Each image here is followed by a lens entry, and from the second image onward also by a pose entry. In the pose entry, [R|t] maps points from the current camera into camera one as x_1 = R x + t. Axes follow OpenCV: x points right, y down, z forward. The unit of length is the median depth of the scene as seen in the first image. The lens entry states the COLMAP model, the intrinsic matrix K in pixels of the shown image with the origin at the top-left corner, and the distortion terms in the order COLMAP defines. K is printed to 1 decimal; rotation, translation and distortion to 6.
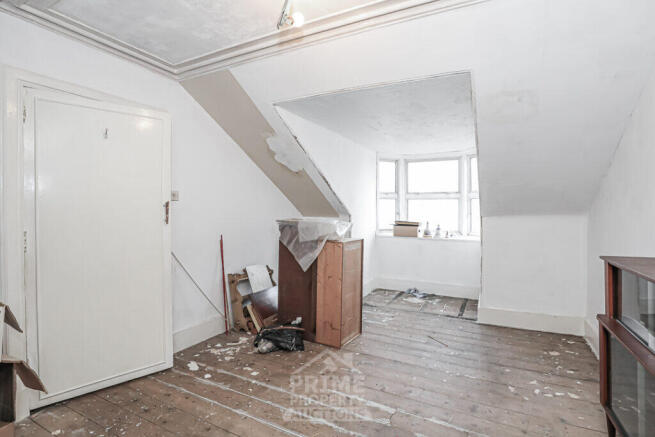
lens RADIAL K [[319.3, 0, 329.7], [0, 319.3, 208.3], [0, 0, 1]] dist [-0.006033, -0.000774]
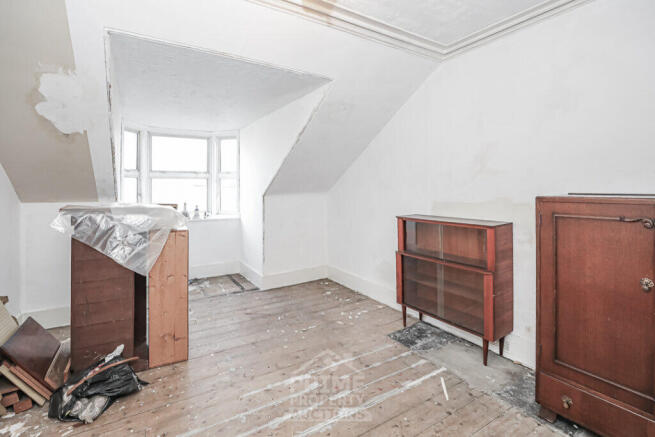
lens RADIAL K [[327.2, 0, 327.5], [0, 327.2, 186.8], [0, 0, 1]] dist [0.001548, 0.000824]
pose [[0.519700, -0.000267, 0.854349, -0.411657], [0.002859, 0.999995, -0.001427, -0.002775], [-0.854344, 0.003185, 0.519698, 0.207824]]
